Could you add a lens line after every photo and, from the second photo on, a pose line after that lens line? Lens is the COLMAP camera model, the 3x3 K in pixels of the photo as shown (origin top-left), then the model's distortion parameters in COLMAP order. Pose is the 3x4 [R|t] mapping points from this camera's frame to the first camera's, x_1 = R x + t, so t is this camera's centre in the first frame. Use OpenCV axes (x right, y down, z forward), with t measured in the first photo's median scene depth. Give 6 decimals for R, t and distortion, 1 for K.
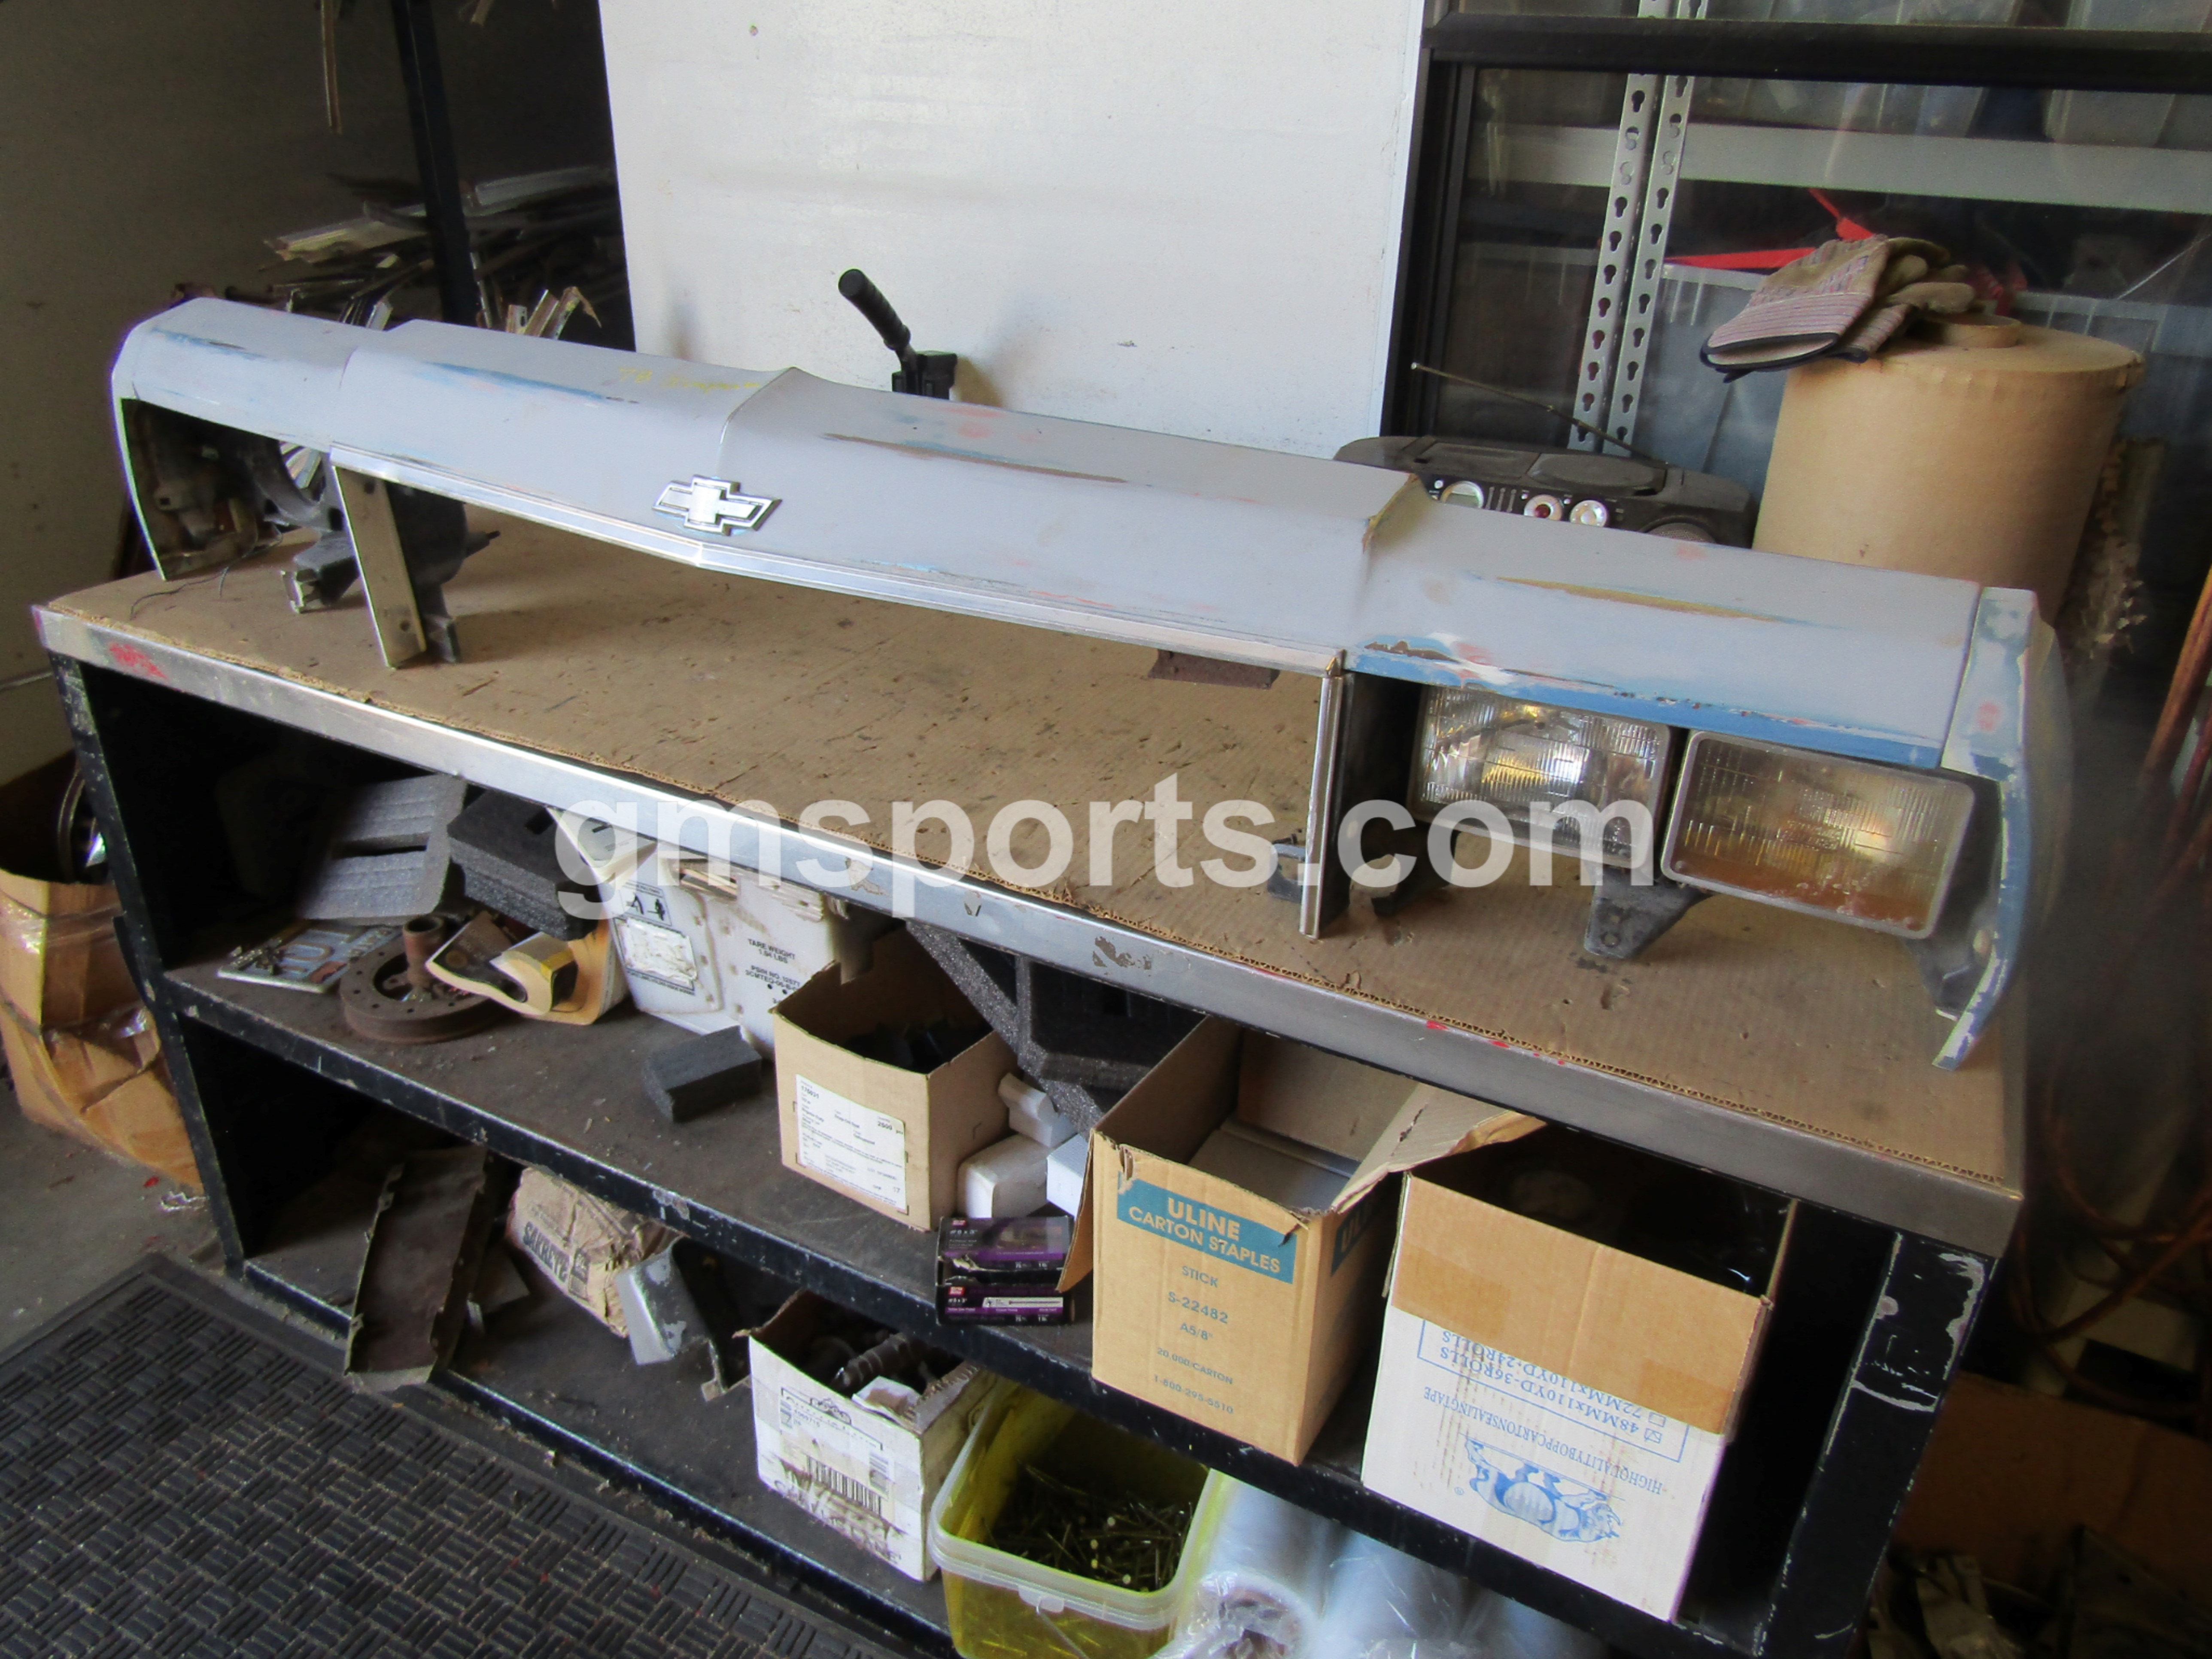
lens RADIAL K [[1616.2, 0, 1106.0], [0, 1616.2, 829.5], [0, 0, 1]] dist [0.003663, -0.000008]
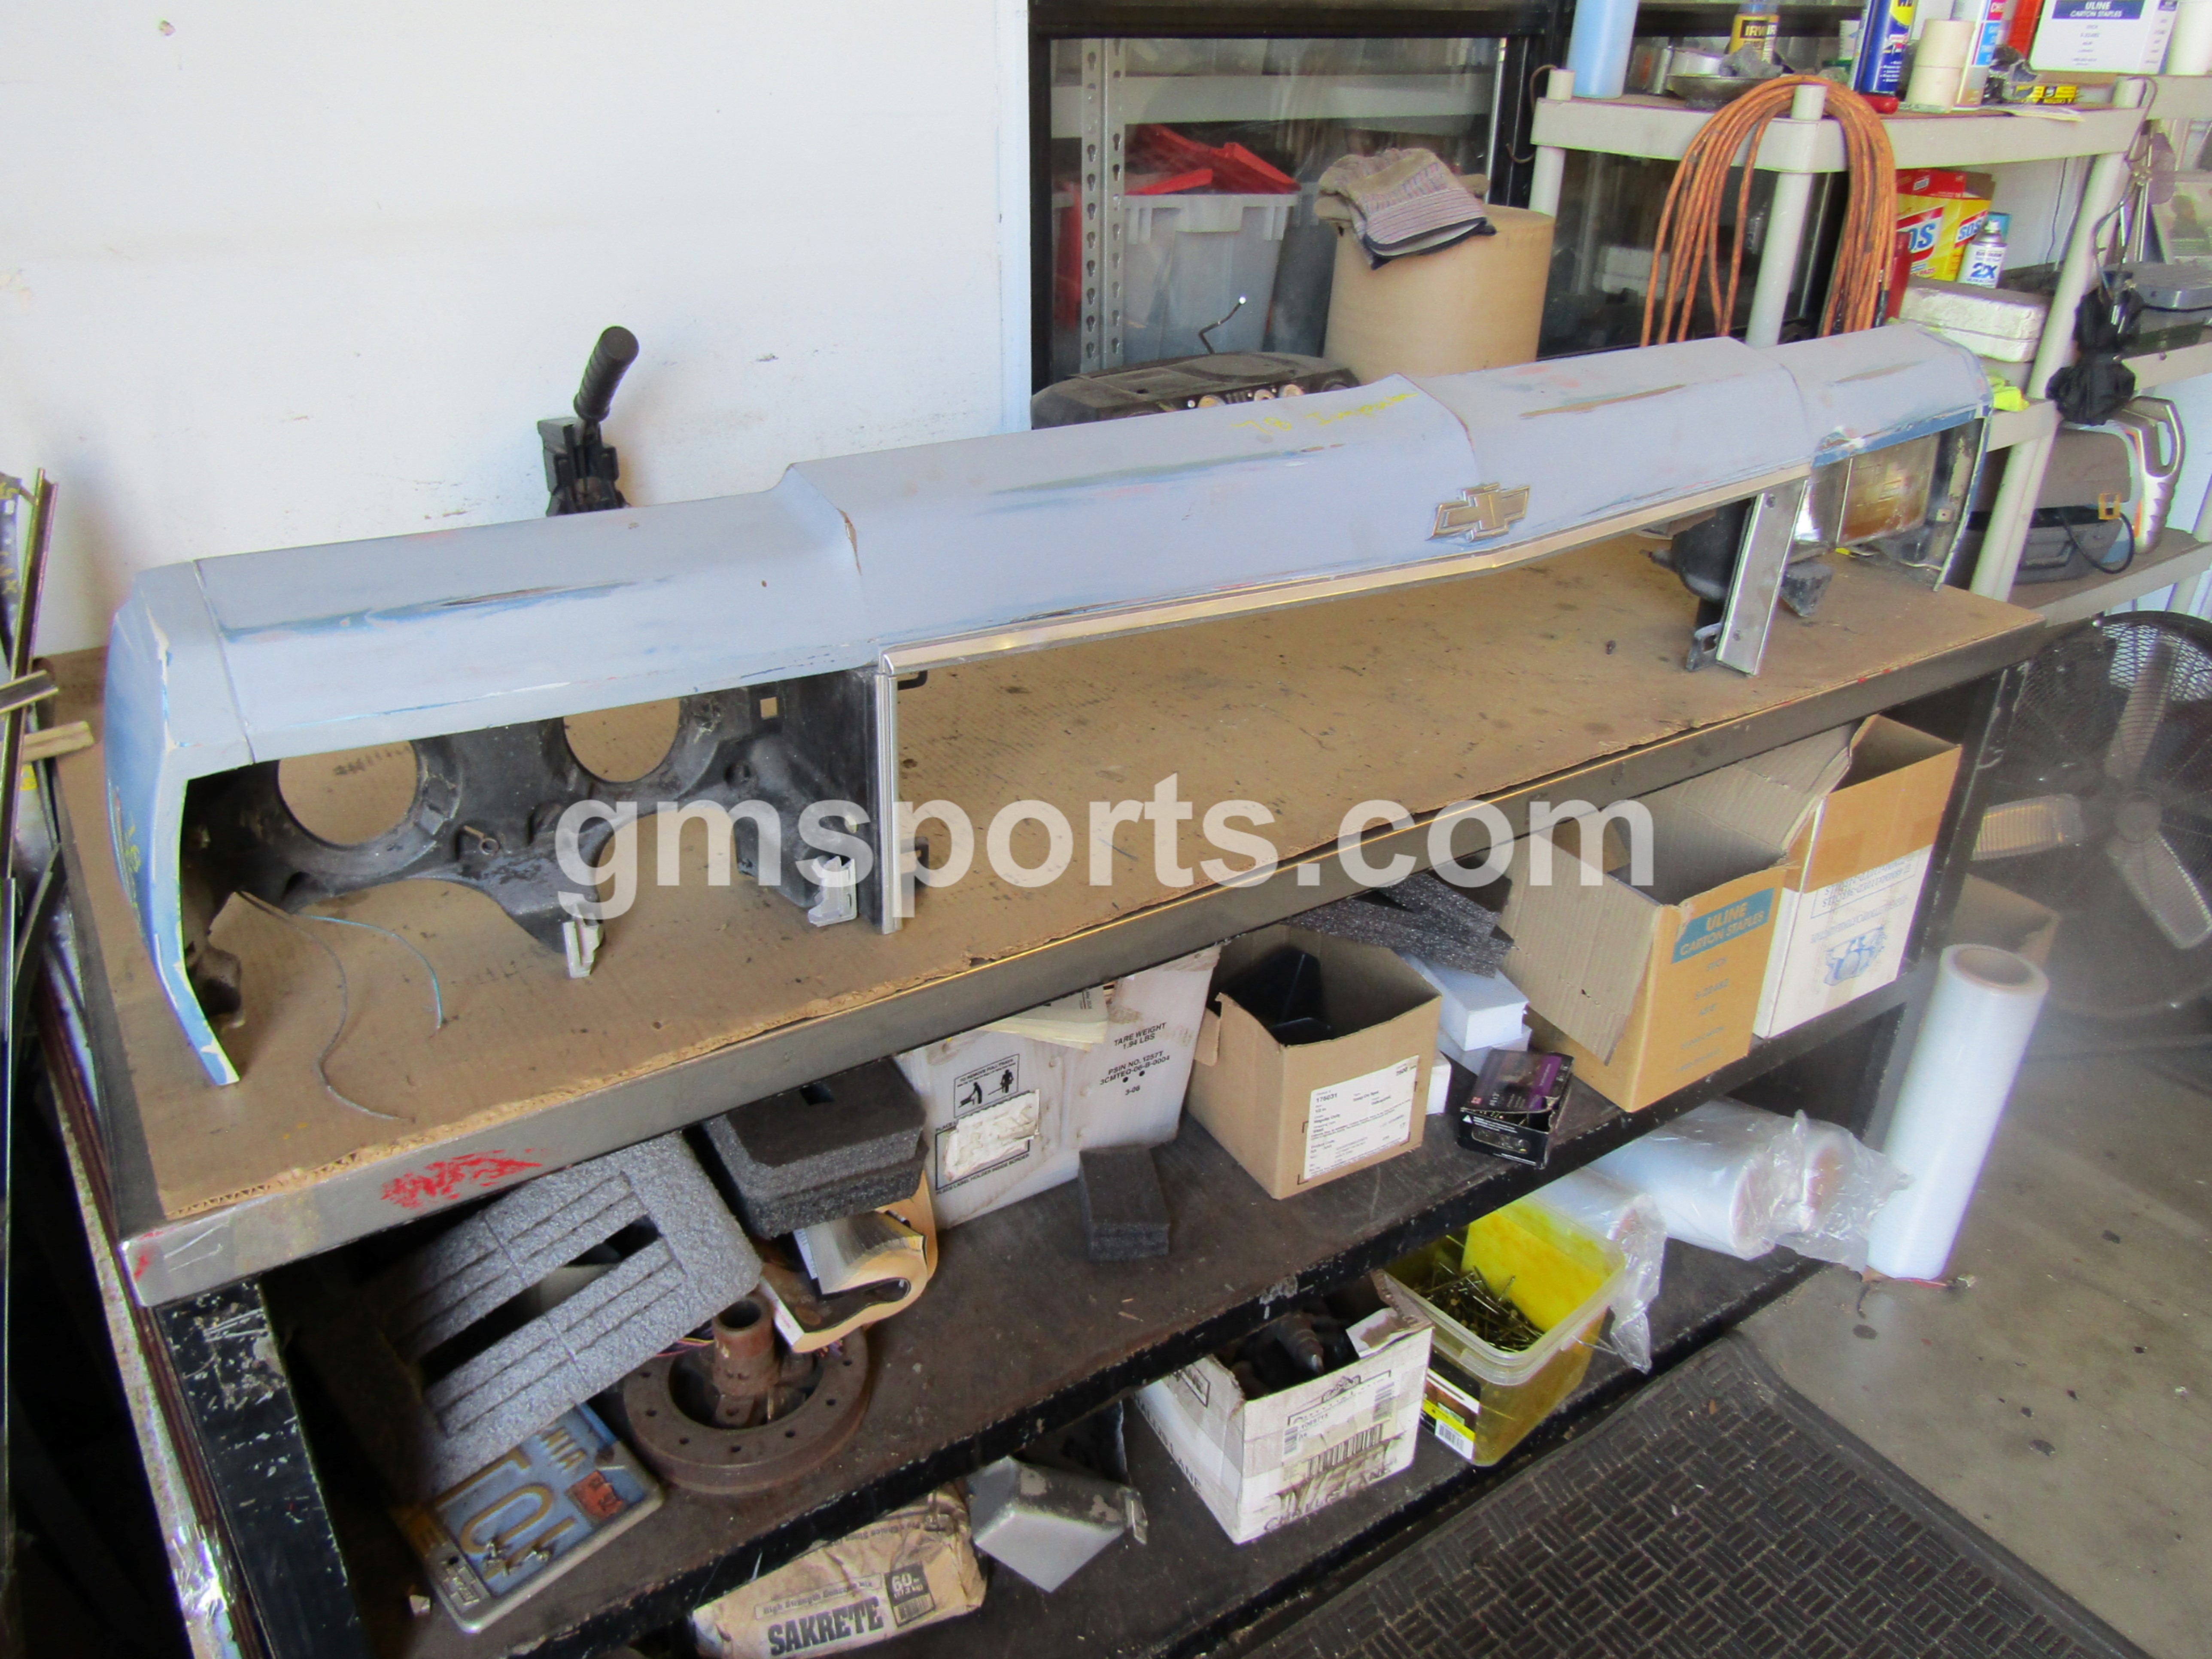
lens RADIAL K [[1612.7, 0, 1106.0], [0, 1612.7, 829.5], [0, 0, 1]] dist [-0.026126, 0.039325]
pose [[0.470081, -0.425135, 0.773488, -0.832752], [0.394457, 0.885156, 0.246783, -0.249687], [-0.789574, 0.189100, 0.583793, 0.434708]]
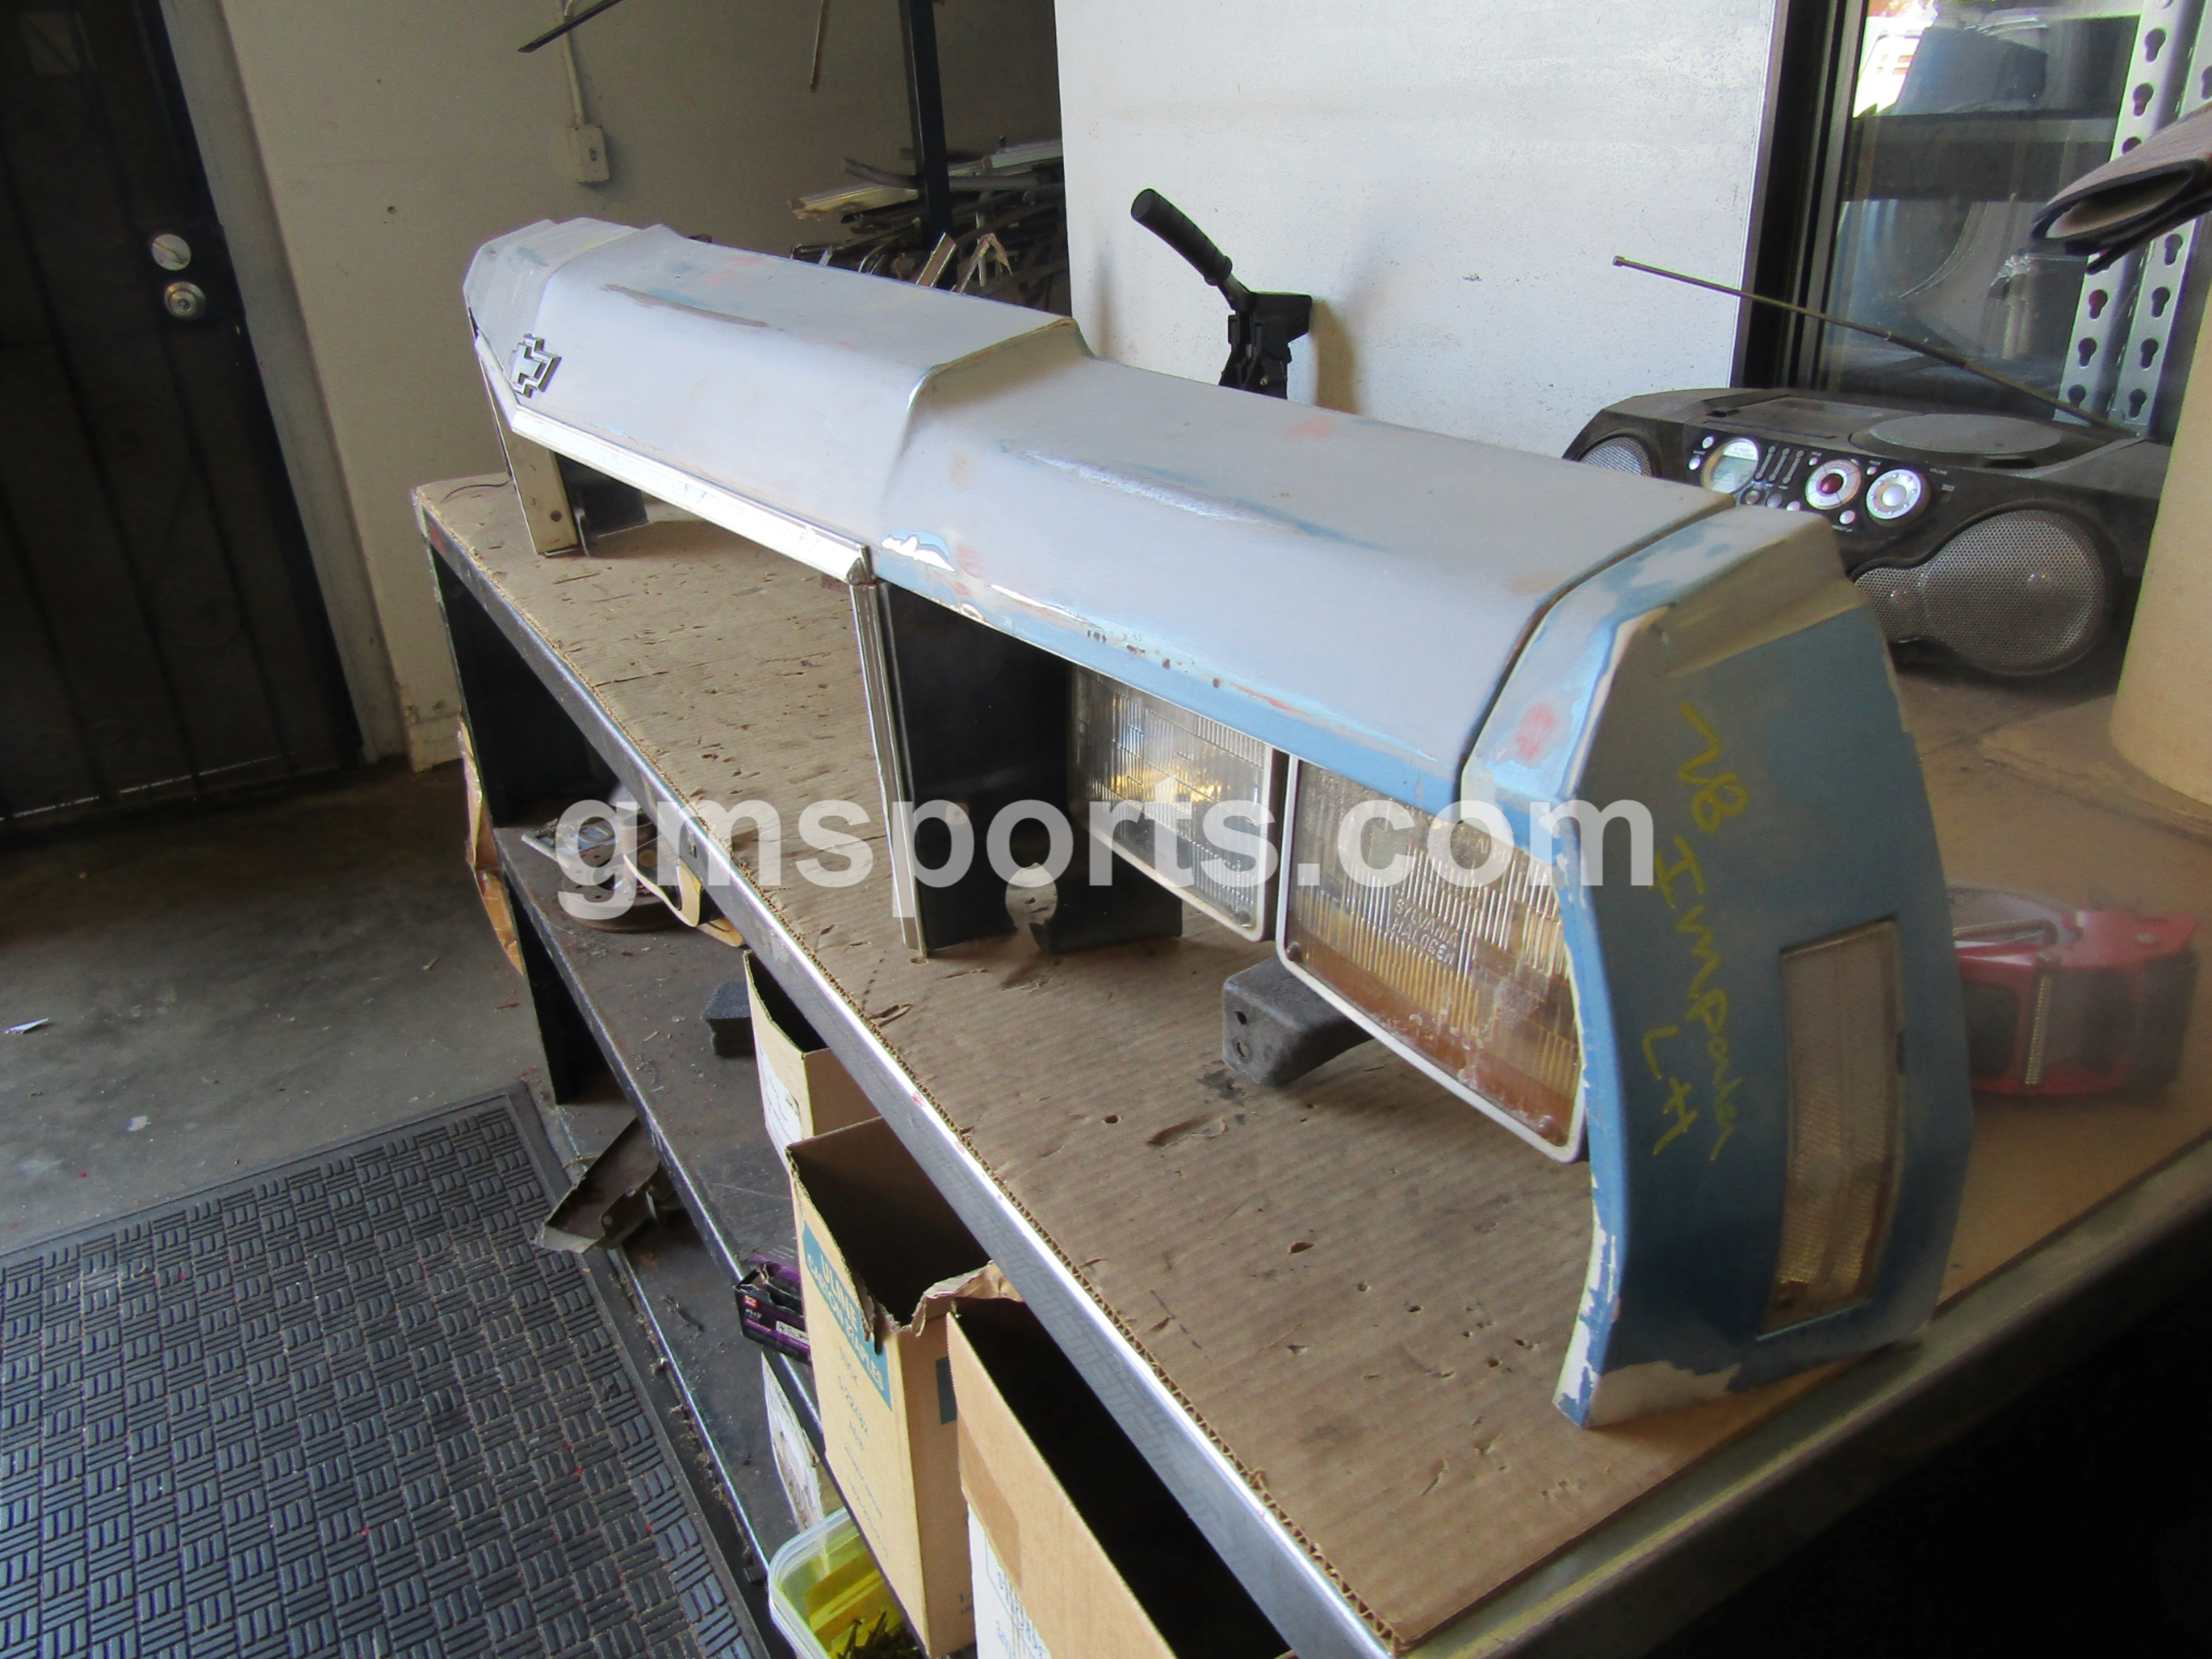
lens RADIAL K [[1612.7, 0, 1106.0], [0, 1612.7, 829.5], [0, 0, 1]] dist [-0.026126, 0.039325]
pose [[0.844616, 0.167460, -0.508509, 0.367540], [-0.181046, 0.983204, 0.023073, -0.014472], [0.503832, 0.072576, 0.860748, 0.269400]]
